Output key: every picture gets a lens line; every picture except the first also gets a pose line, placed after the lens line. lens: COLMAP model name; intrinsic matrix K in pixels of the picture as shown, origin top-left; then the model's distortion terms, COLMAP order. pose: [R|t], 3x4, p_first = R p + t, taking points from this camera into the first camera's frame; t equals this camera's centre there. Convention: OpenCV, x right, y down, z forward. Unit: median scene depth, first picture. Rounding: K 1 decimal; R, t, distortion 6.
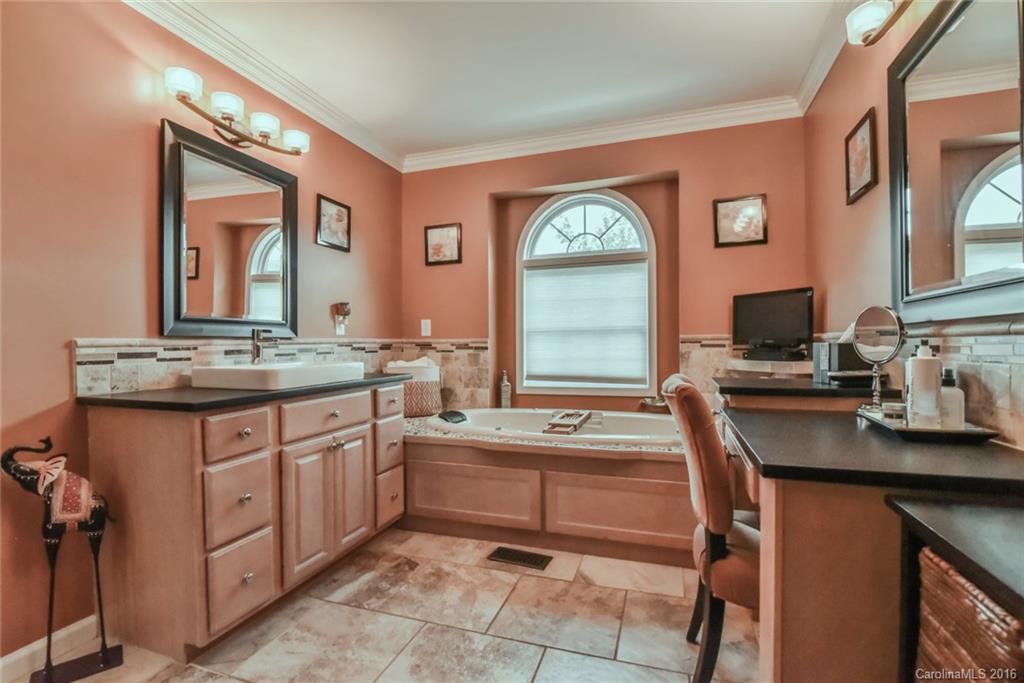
lens RADIAL K [[477.3, 0, 510.8], [0, 477.3, 343.5], [0, 0, 1]] dist [-0.015999, 0.000060]
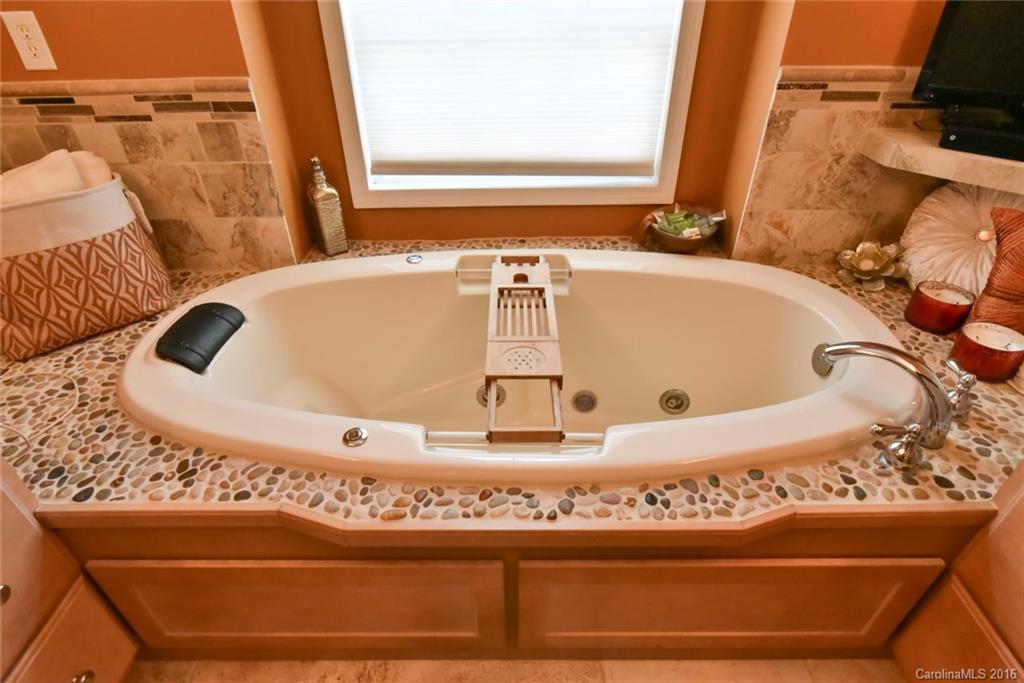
lens RADIAL K [[536.1, 0, 510.8], [0, 536.1, 342.7], [0, 0, 1]] dist [-0.016273, 0.000690]
pose [[0.945751, -0.187941, 0.265015, -0.005837], [0.003477, 0.821510, 0.570184, -0.068268], [-0.324873, -0.538331, 0.777597, 0.528666]]
